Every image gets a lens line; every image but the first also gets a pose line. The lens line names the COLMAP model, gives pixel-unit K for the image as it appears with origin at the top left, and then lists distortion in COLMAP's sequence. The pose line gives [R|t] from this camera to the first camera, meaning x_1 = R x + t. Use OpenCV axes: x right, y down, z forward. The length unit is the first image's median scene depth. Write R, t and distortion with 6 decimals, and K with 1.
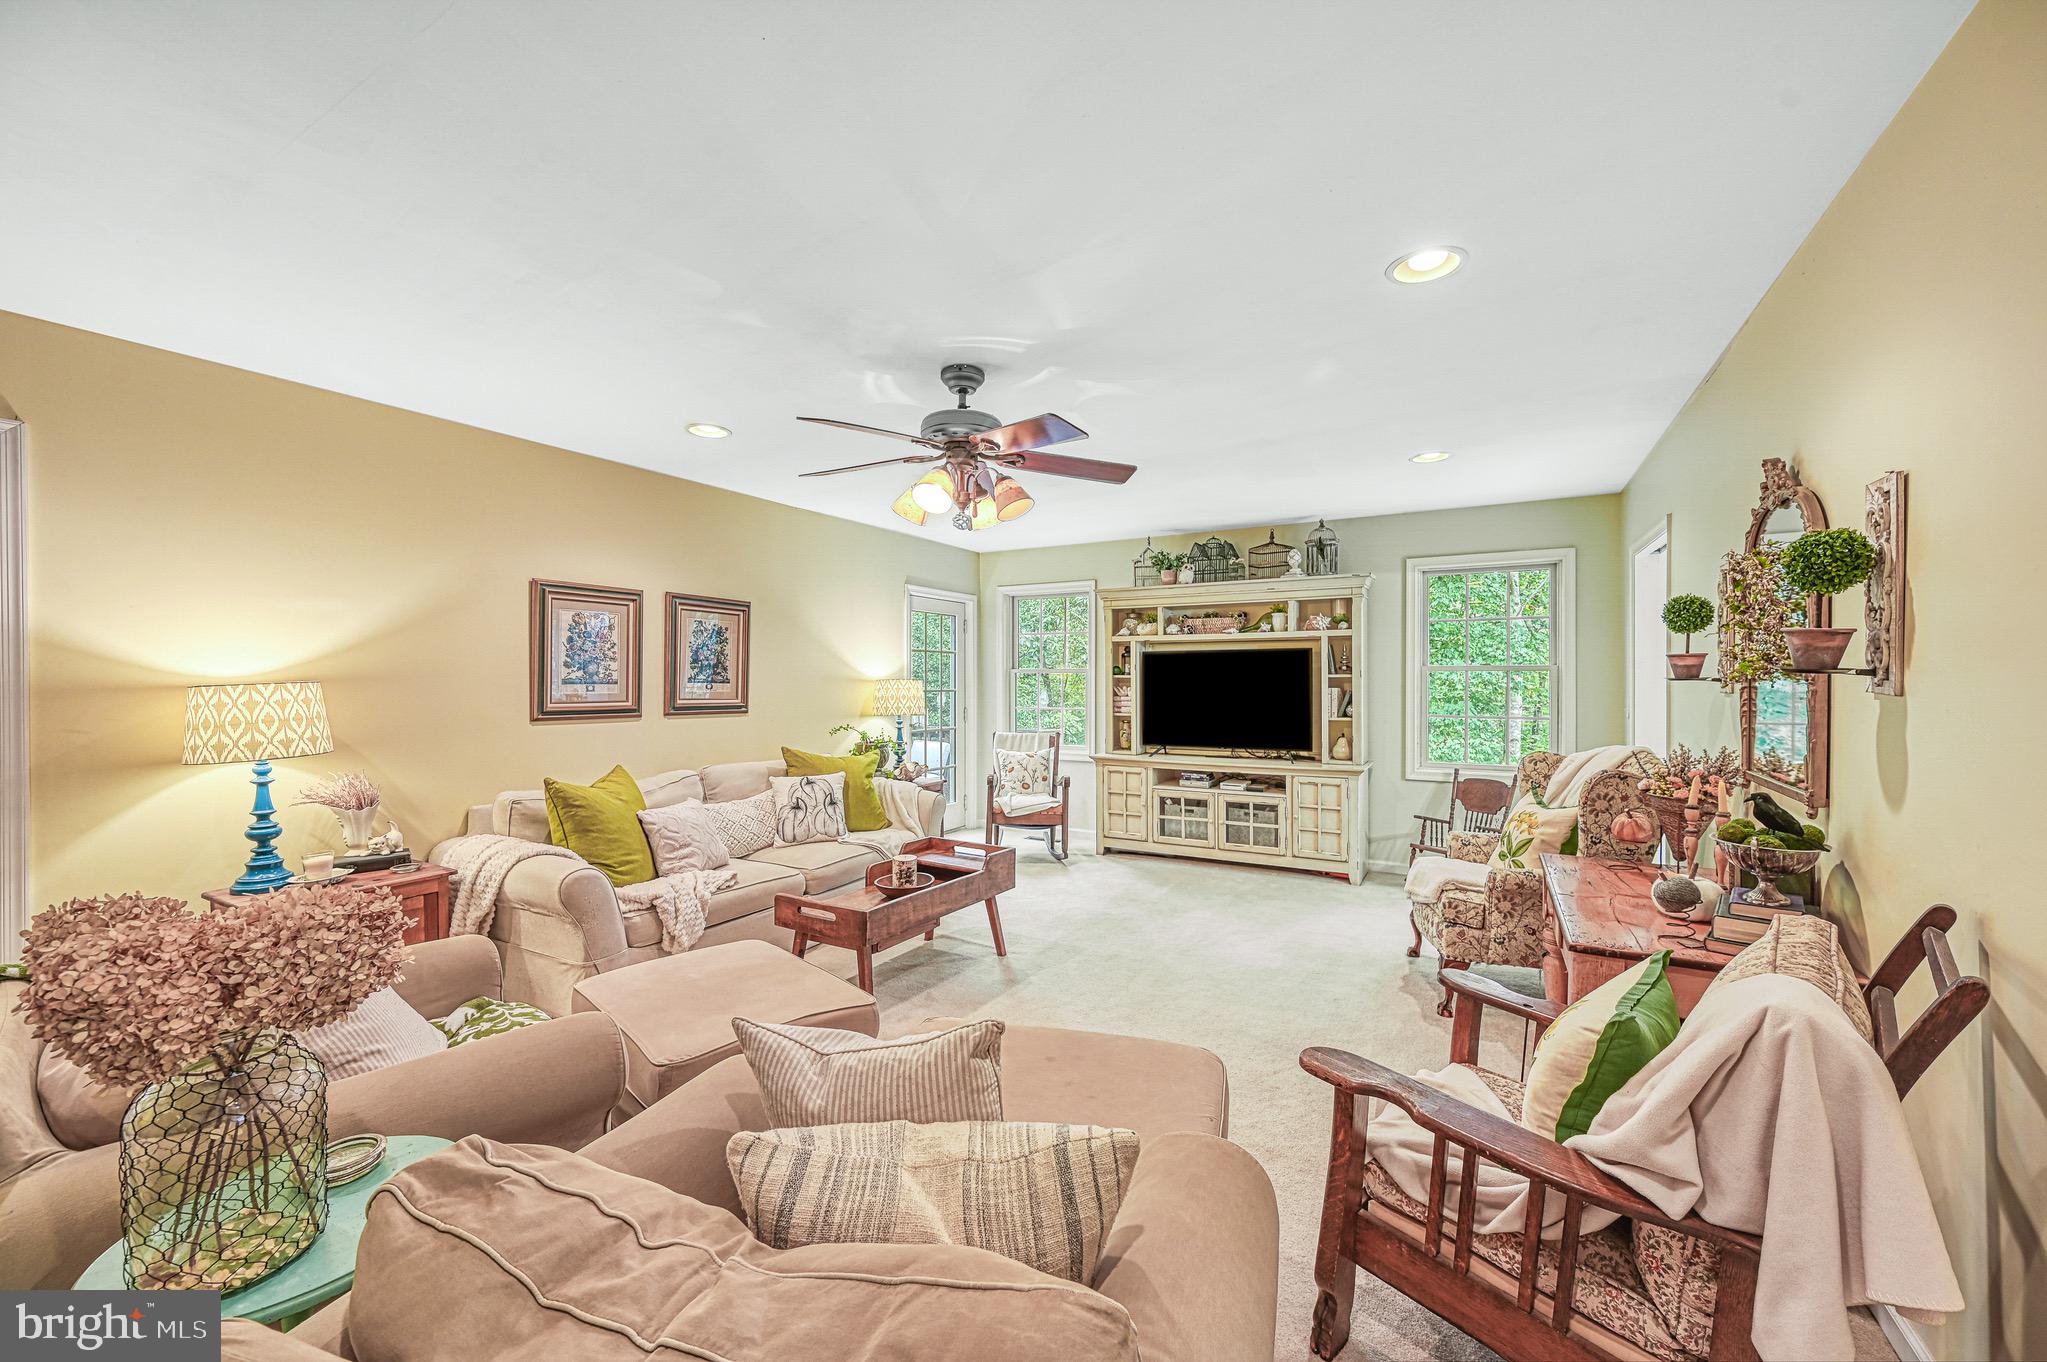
lens RADIAL K [[806.6, 0, 1025.2], [0, 806.6, 676.1], [0, 0, 1]] dist [-0.001831, 0.000688]
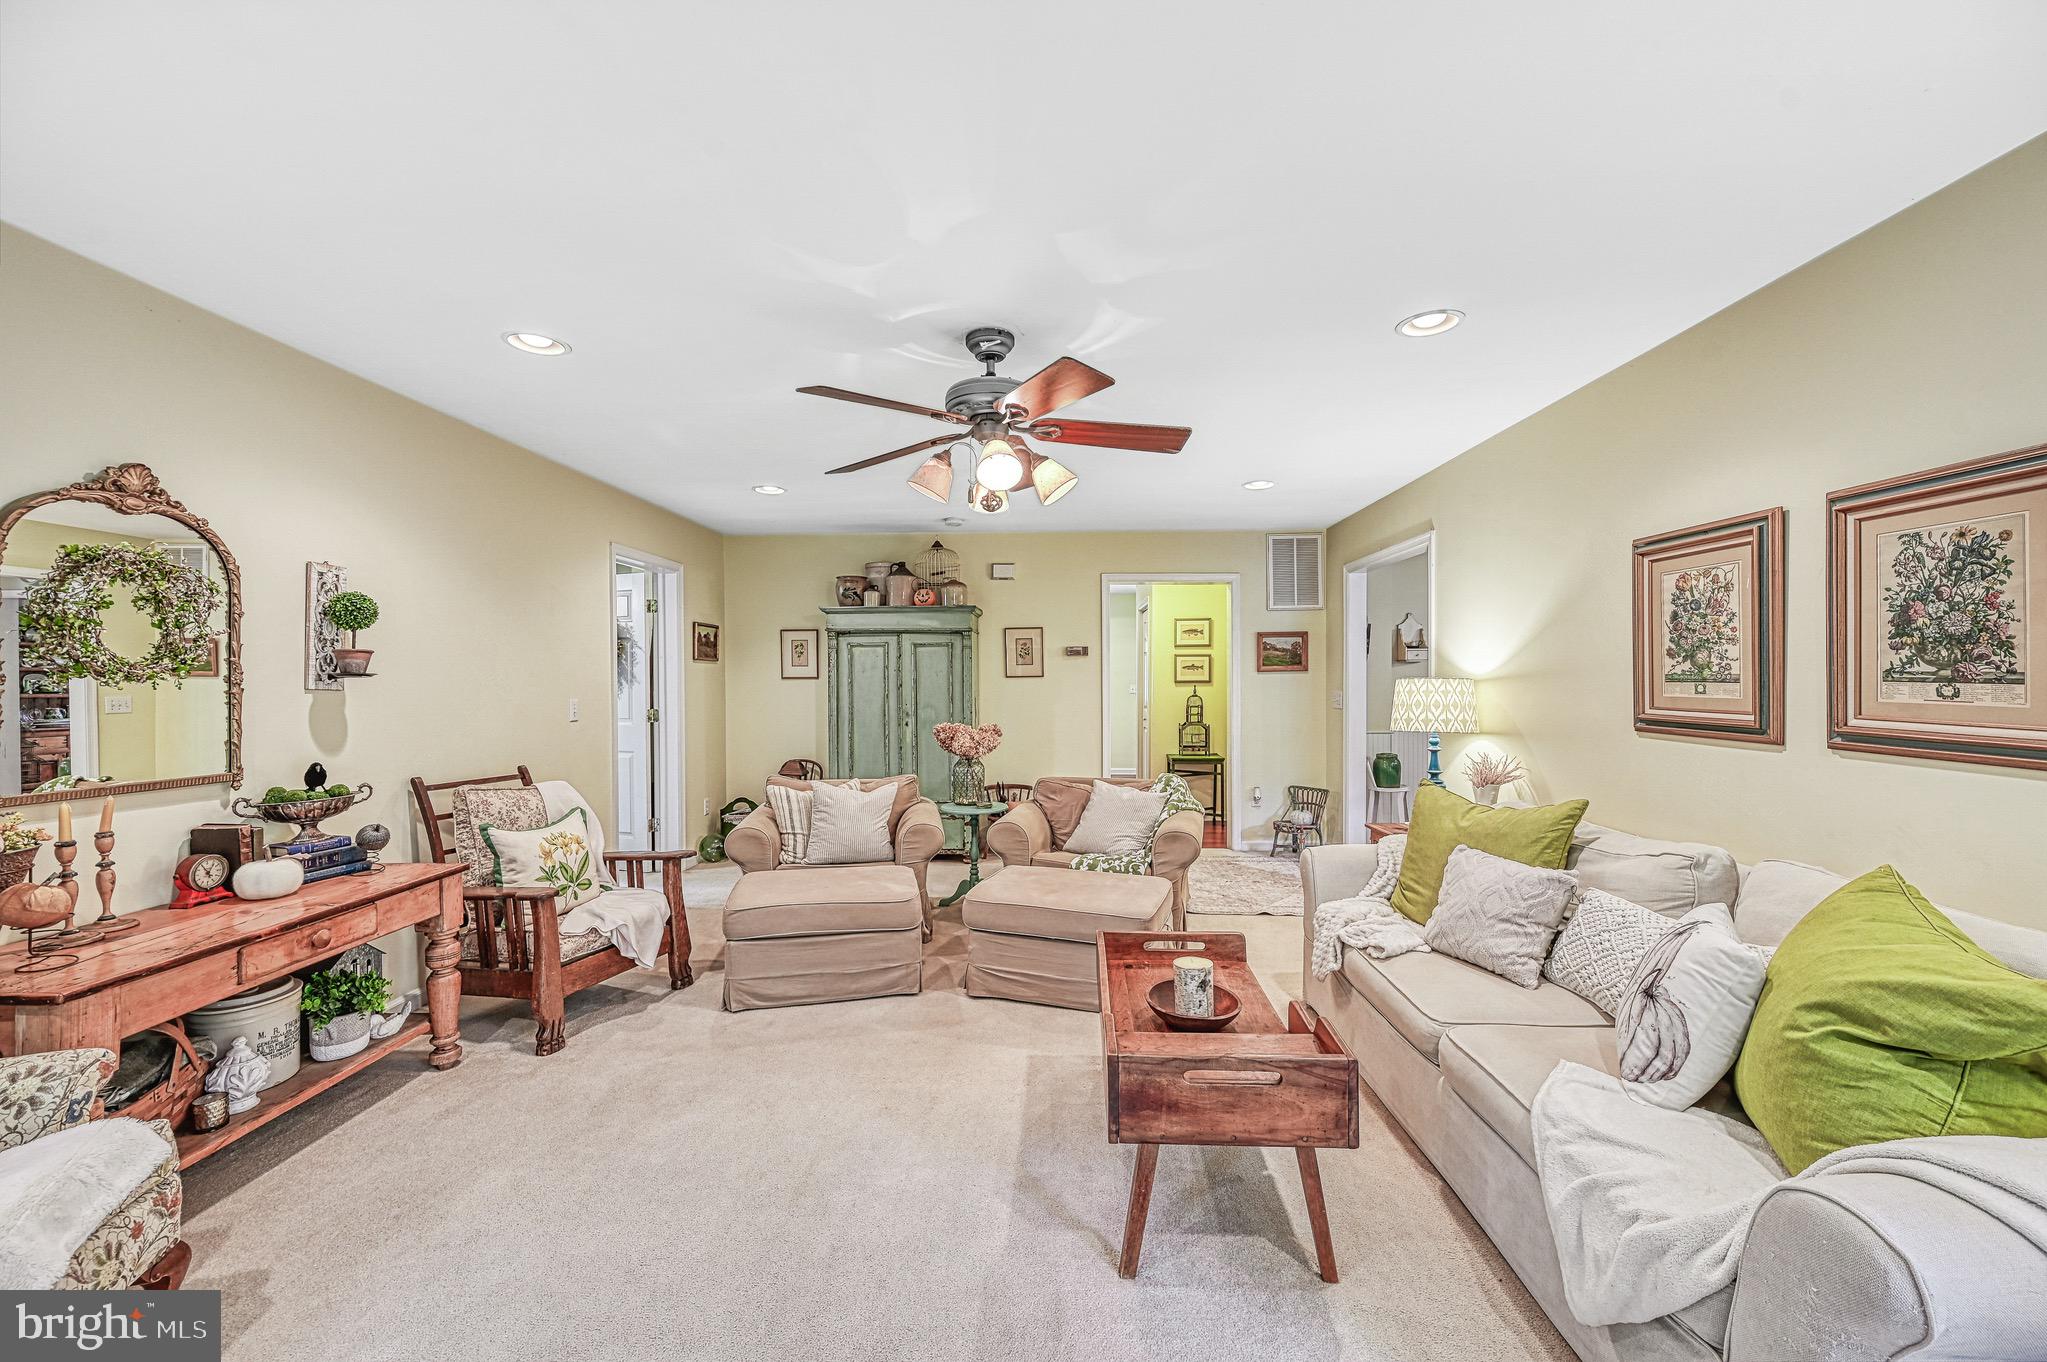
lens RADIAL K [[806.6, 0, 1032.3], [0, 806.6, 681.4], [0, 0, 1]] dist [-0.001831, 0.000688]
pose [[-0.881641, -0.001061, -0.471919, 0.220849], [-0.002393, 0.999995, 0.002223, 0.009131], [0.471914, 0.003089, -0.881639, 1.294650]]
